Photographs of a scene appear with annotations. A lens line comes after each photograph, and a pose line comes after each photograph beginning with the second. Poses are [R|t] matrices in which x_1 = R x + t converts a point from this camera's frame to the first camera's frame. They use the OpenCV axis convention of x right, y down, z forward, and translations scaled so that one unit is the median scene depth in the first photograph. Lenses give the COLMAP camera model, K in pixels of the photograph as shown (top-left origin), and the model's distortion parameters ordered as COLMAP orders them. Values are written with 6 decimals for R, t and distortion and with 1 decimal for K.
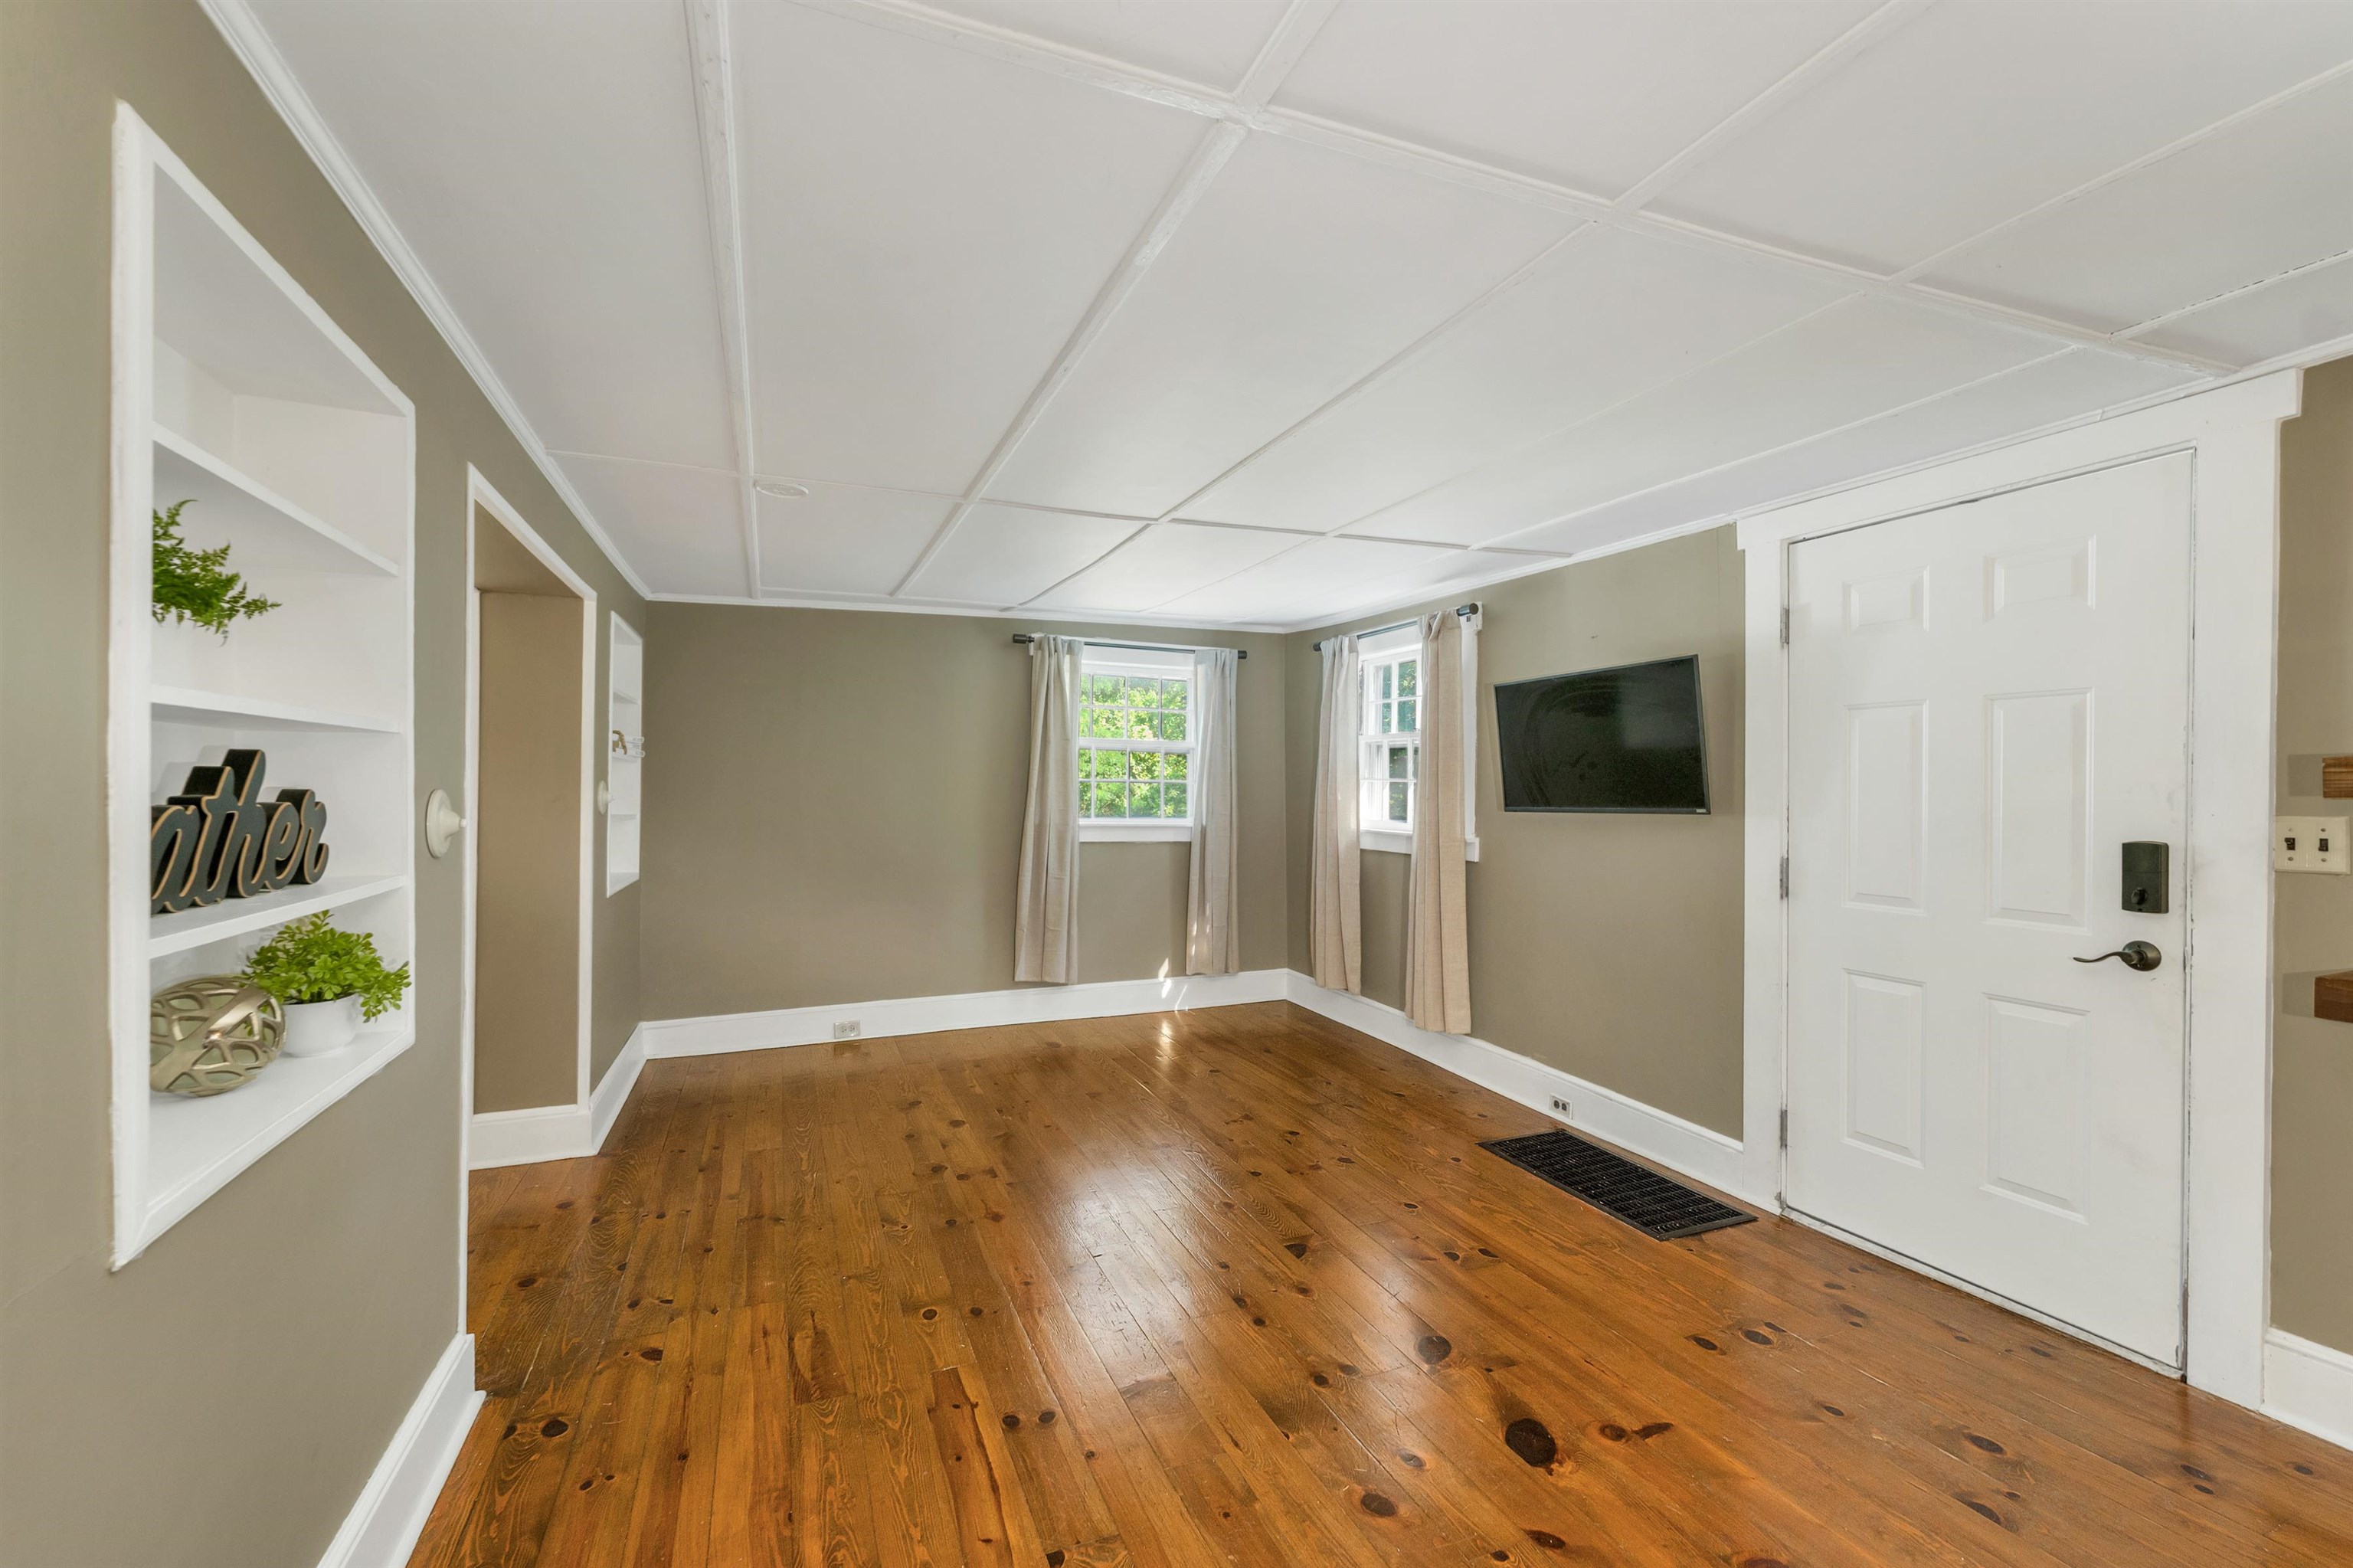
lens RADIAL K [[998.1, 0, 1161.3], [0, 998.1, 786.5], [0, 0, 1]] dist [0.002528, -0.000559]
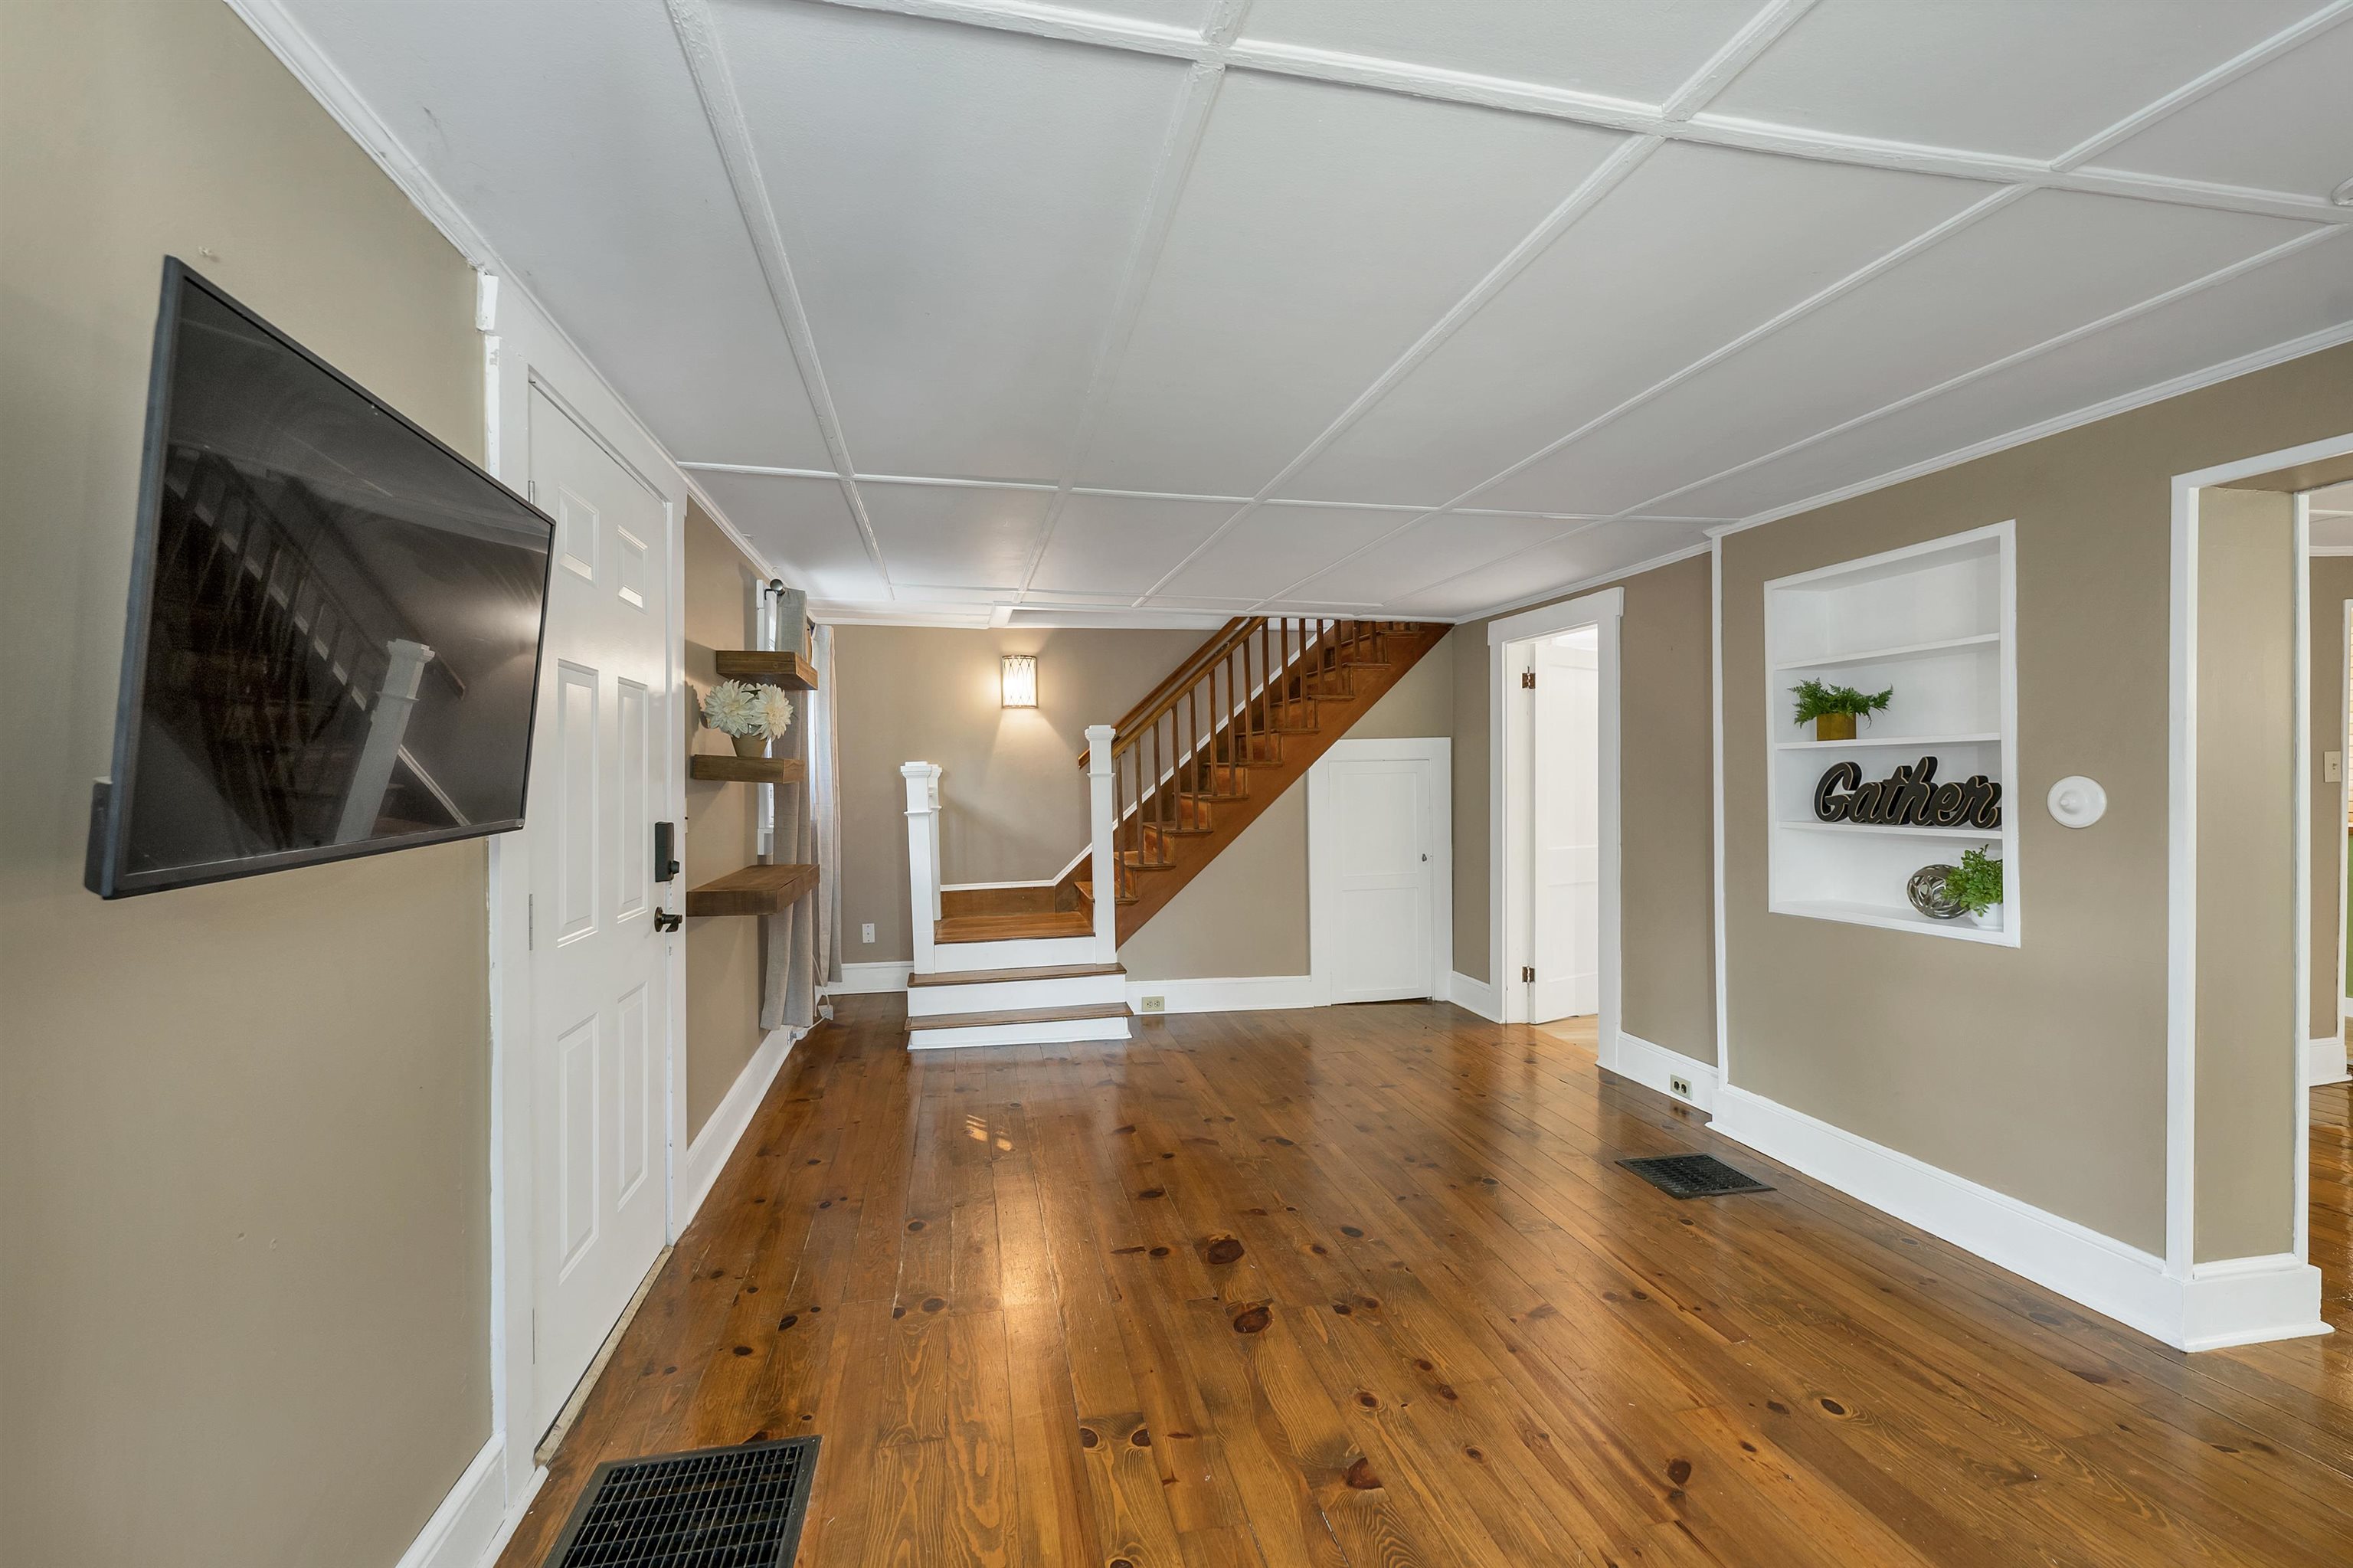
lens RADIAL K [[998.1, 0, 1160.9], [0, 998.1, 775.8], [0, 0, 1]] dist [0.002528, -0.000559]
pose [[-0.984215, 0.000964, 0.176972, 0.143164], [0.000714, 0.999999, -0.001477, 0.001206], [-0.176974, -0.001327, -0.984215, 1.594839]]
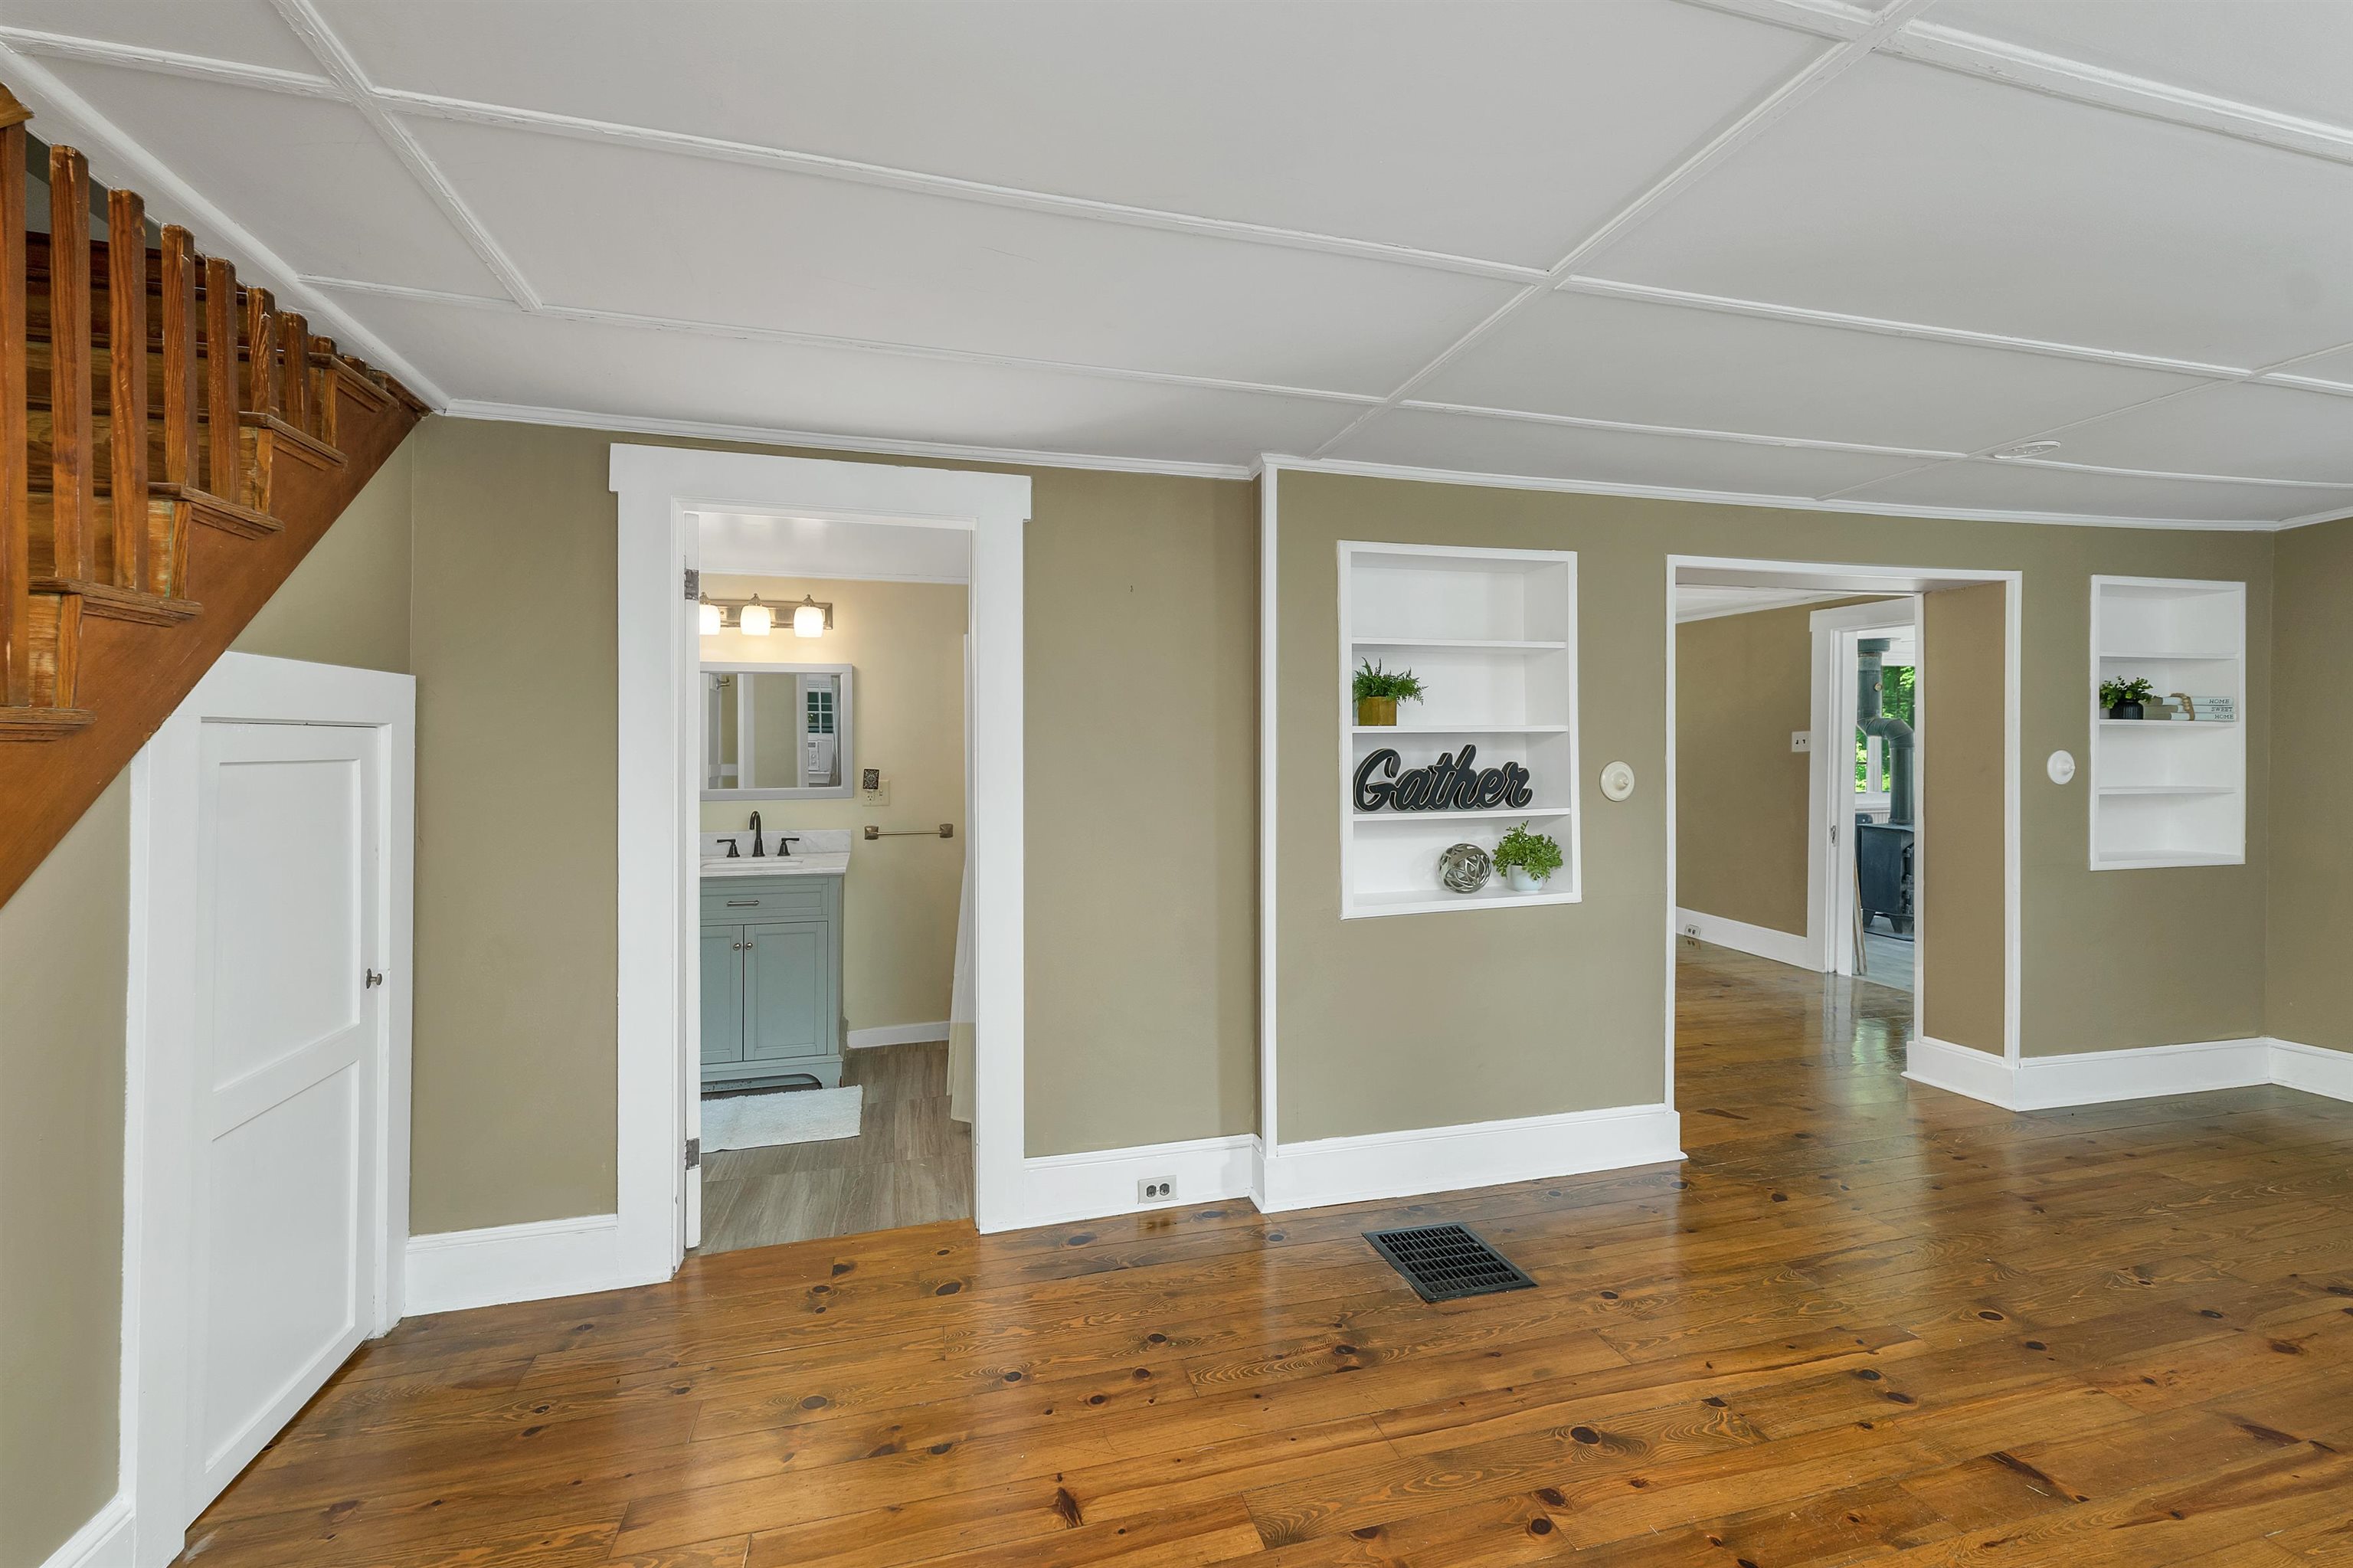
lens RADIAL K [[998.1, 0, 1172.8], [0, 998.1, 739.9], [0, 0, 1]] dist [0.002528, -0.000559]
pose [[-0.104069, -0.011919, -0.994499, 0.672970], [0.003831, 0.999916, -0.012385, -0.012264], [0.994563, -0.005099, -0.104014, 0.268815]]
